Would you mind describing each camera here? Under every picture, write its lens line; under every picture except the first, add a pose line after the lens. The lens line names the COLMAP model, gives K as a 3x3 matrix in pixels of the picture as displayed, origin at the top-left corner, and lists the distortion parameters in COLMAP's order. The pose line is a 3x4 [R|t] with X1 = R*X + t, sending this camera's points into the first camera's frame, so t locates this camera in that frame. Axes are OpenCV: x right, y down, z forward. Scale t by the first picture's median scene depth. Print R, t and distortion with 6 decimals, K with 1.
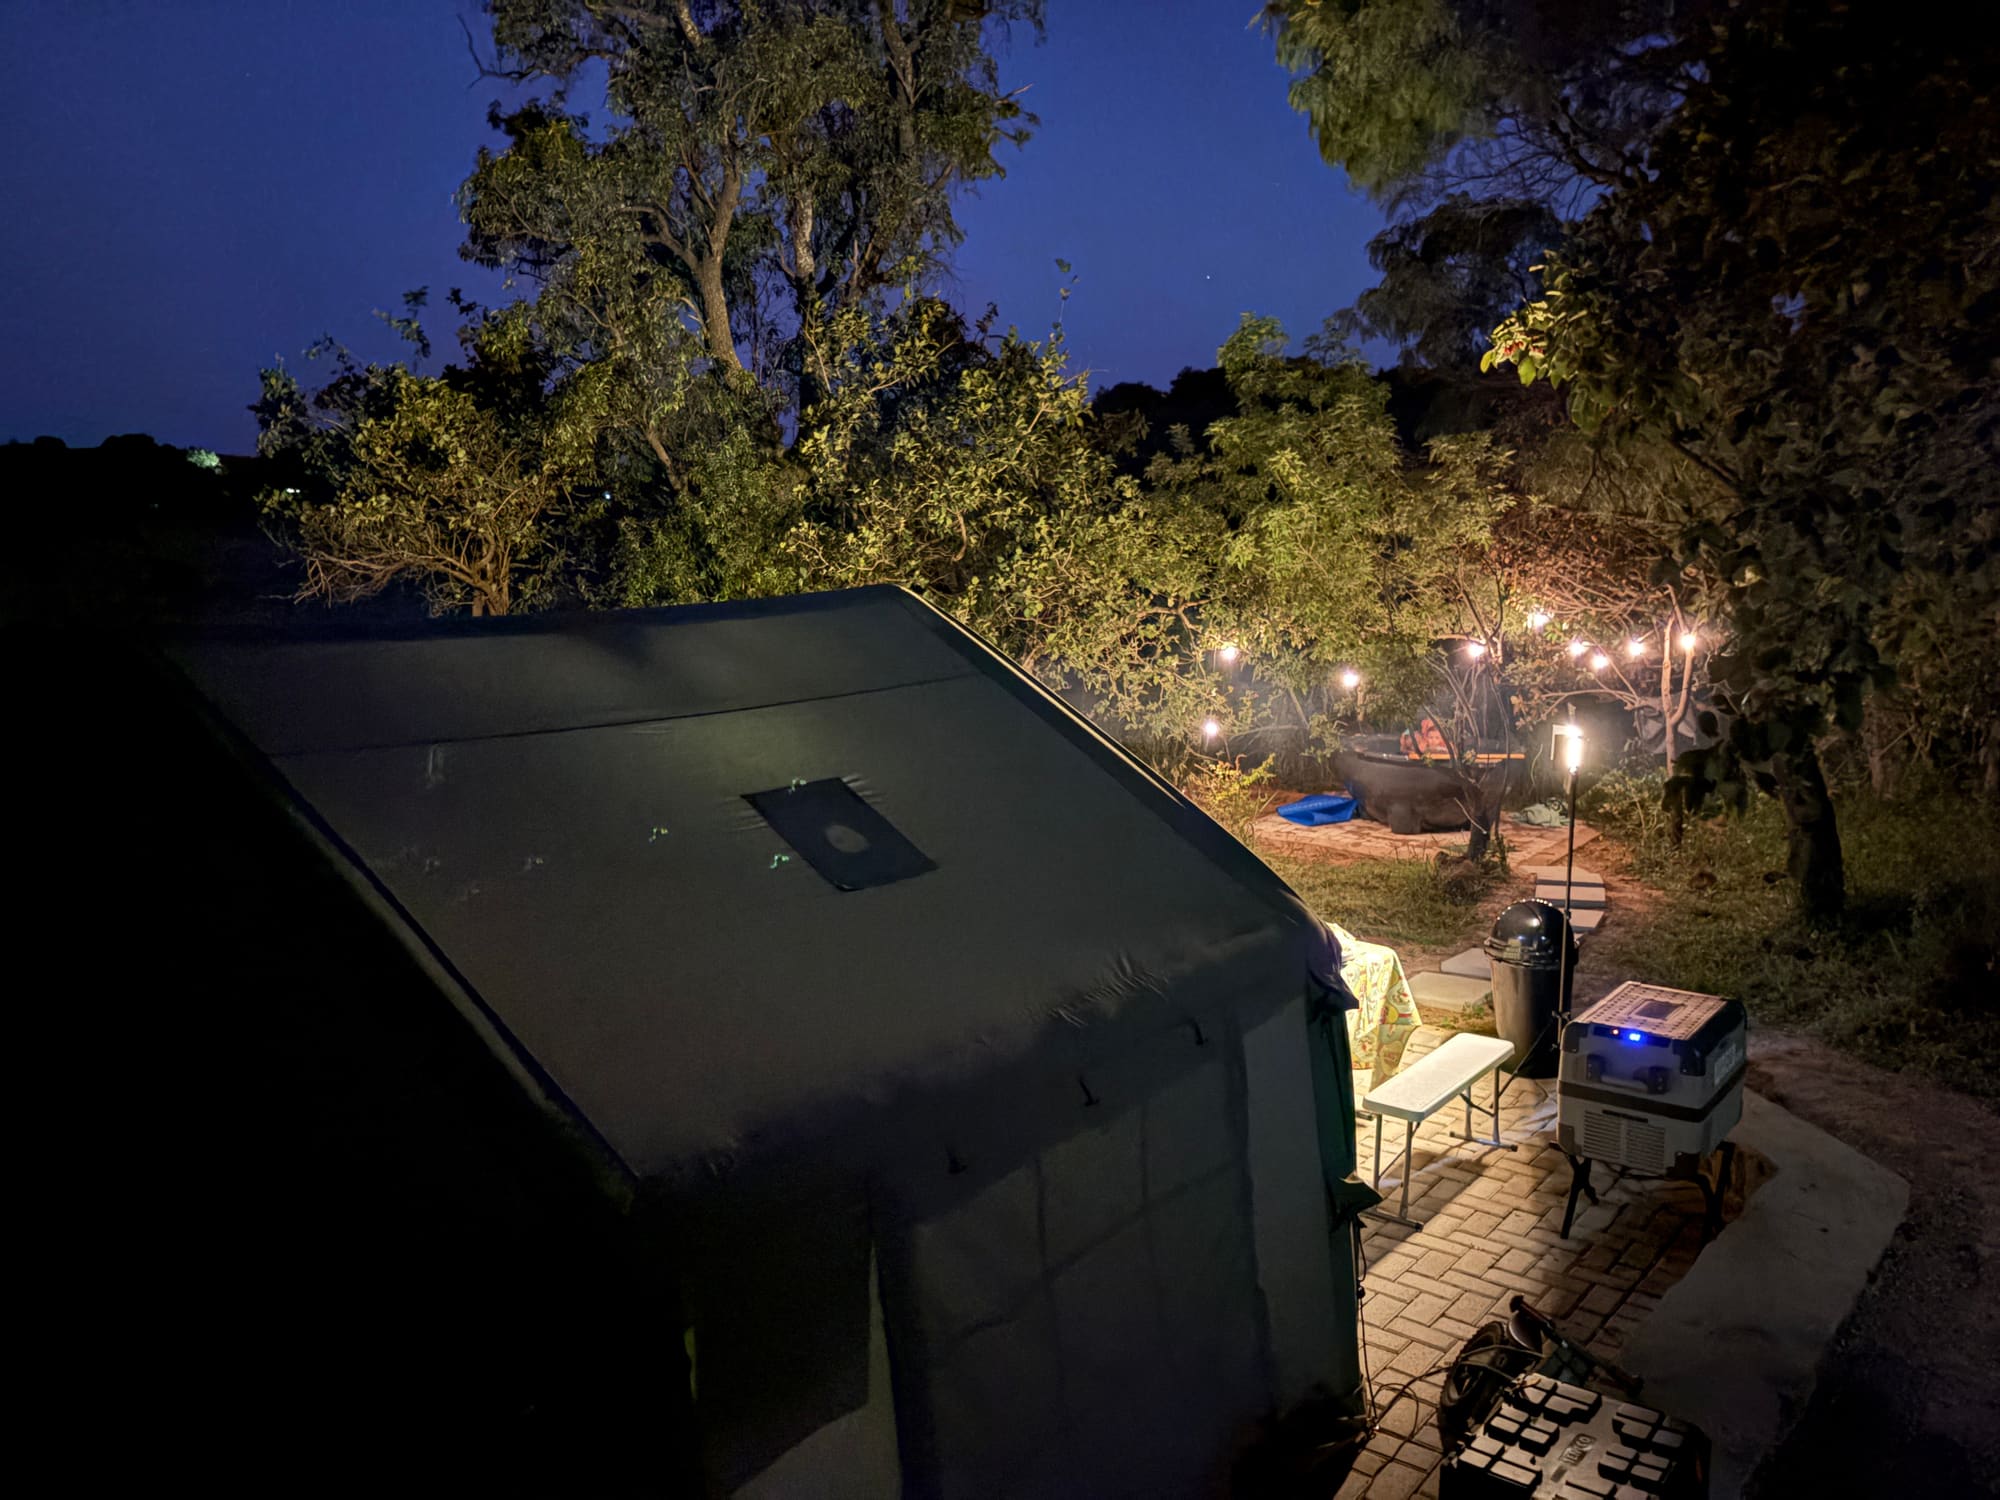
lens RADIAL K [[1499.8, 0, 1005.2], [0, 1499.8, 754.6], [0, 0, 1]] dist [0.024966, 0.007261]
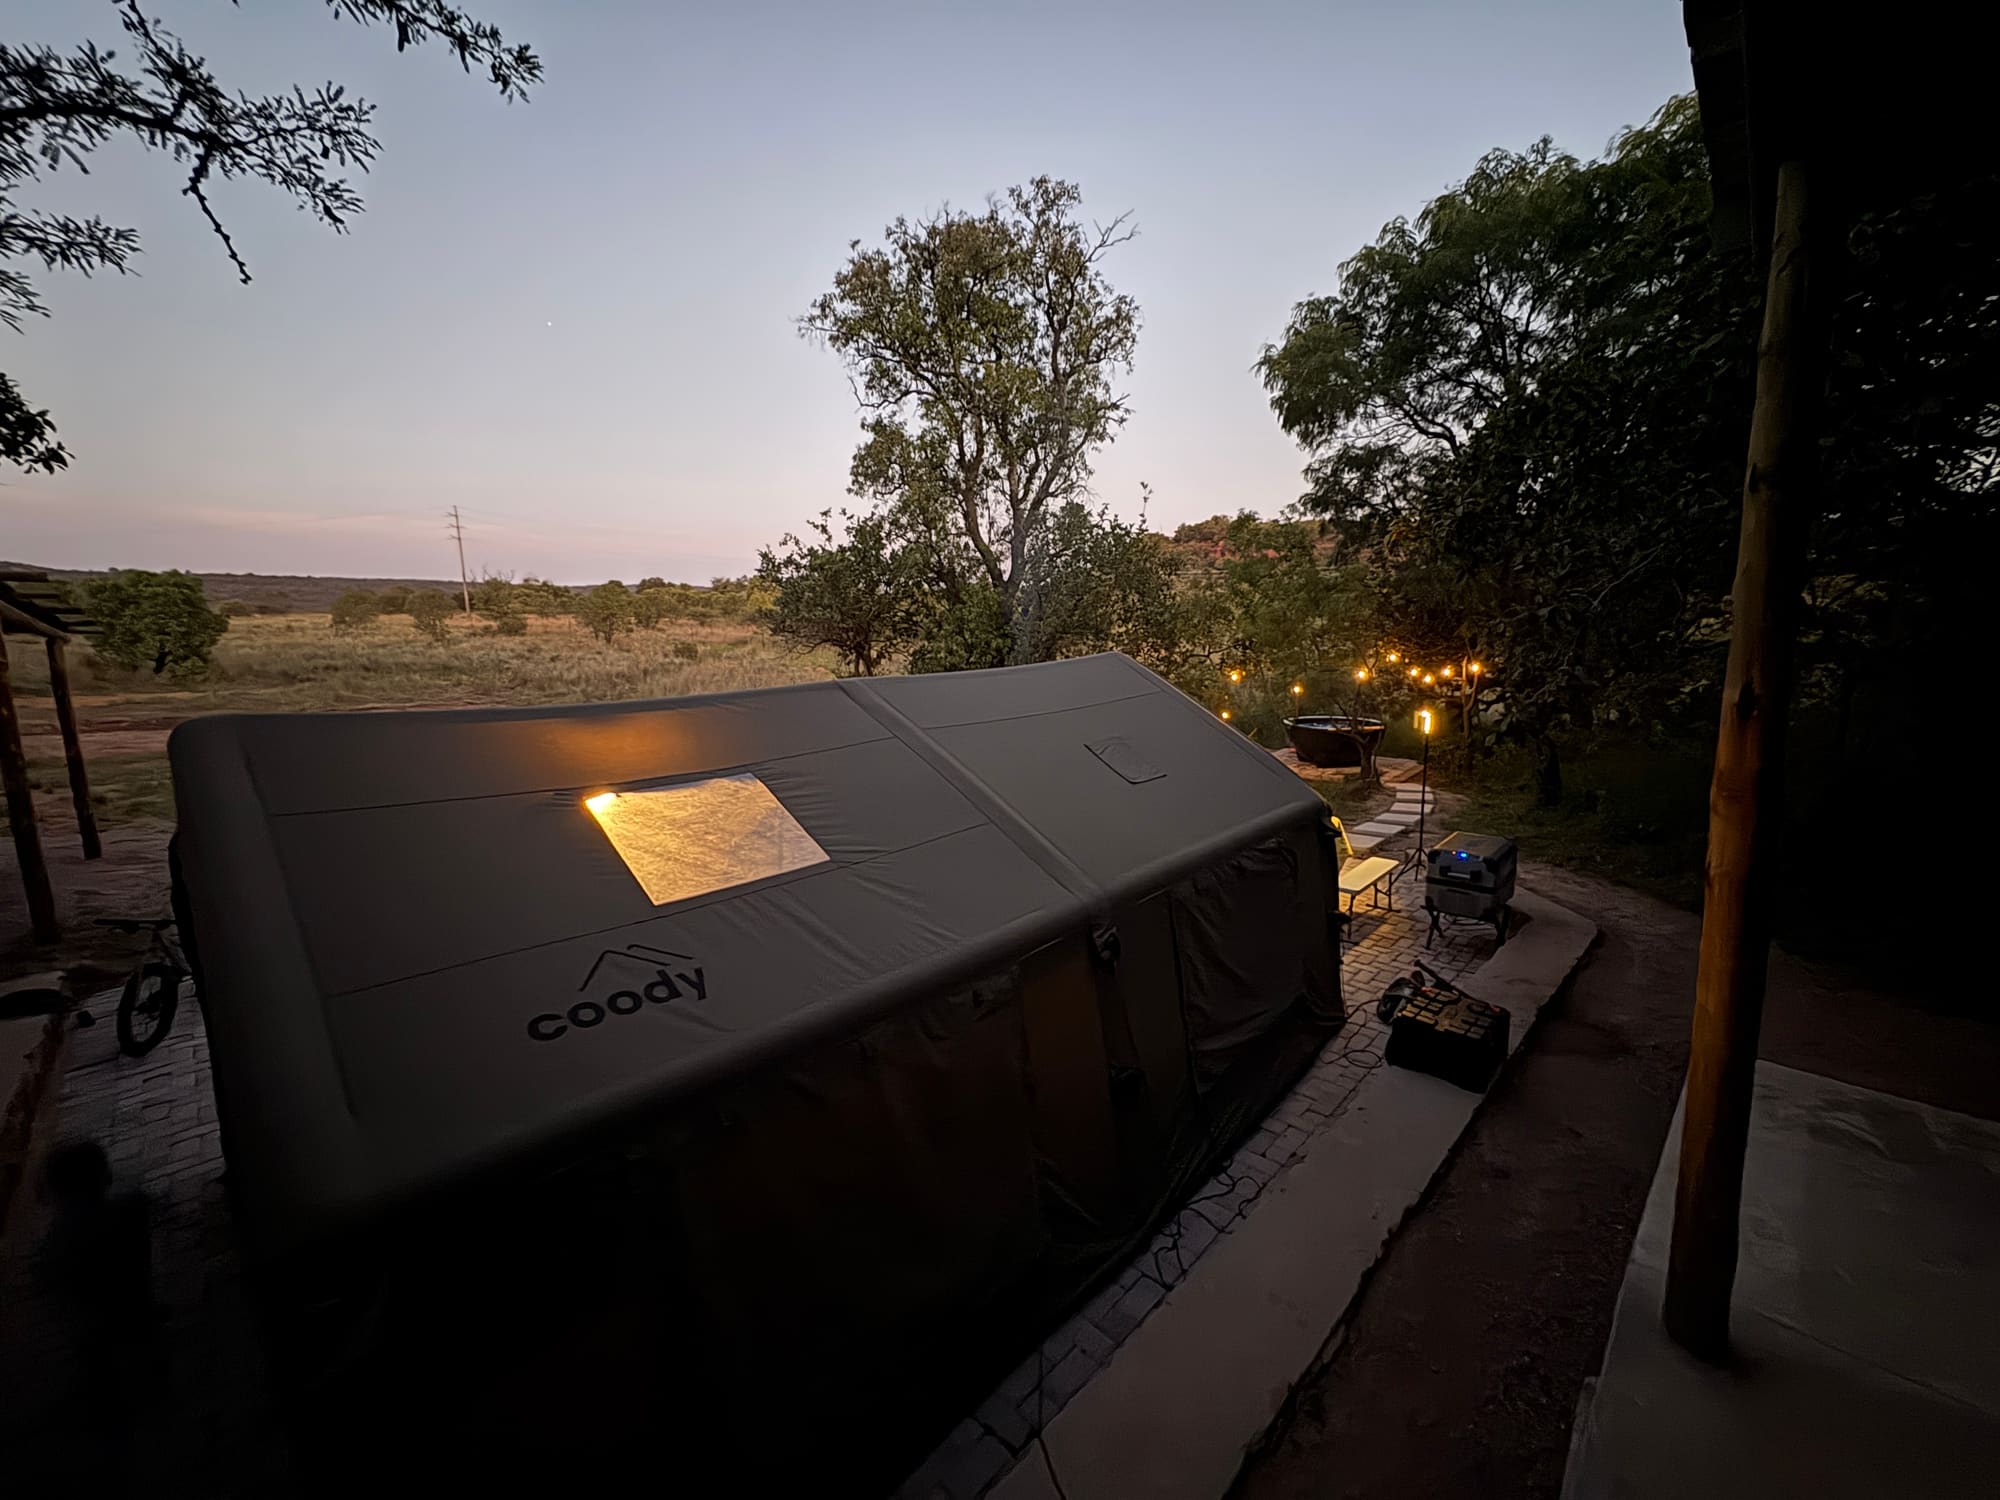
lens RADIAL K [[793.2, 0, 999.2], [0, 793.2, 744.8], [0, 0, 1]] dist [0.001380, -0.000891]
pose [[0.994745, -0.007709, -0.102093, -0.072179], [0.009351, 0.999834, 0.015612, 0.003011], [0.101955, -0.016485, 0.994652, -0.111386]]
